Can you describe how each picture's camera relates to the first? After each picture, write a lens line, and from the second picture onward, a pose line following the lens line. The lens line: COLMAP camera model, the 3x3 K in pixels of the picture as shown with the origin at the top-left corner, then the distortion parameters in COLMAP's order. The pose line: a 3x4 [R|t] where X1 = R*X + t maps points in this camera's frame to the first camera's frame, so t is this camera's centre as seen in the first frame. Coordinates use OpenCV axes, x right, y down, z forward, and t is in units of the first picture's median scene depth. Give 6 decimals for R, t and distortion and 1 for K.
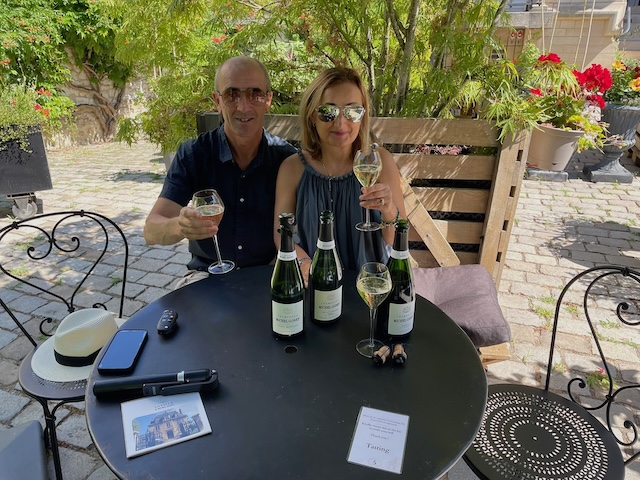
lens RADIAL K [[485.6, 0, 322.5], [0, 485.6, 234.0], [0, 0, 1]] dist [0.118010, -0.139794]
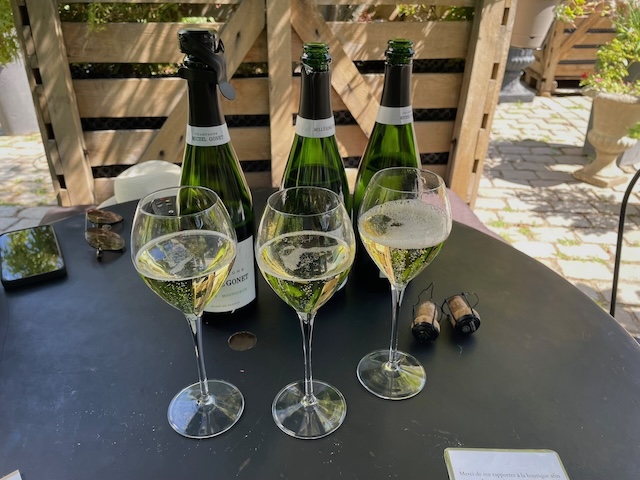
lens RADIAL K [[485.6, 0, 322.5], [0, 485.6, 234.0], [0, 0, 1]] dist [0.118010, -0.139794]
pose [[0.969726, -0.111359, 0.217328, -0.031323], [0.092847, 0.991268, 0.093638, 0.039874], [-0.225858, -0.070625, 0.971597, 0.217103]]
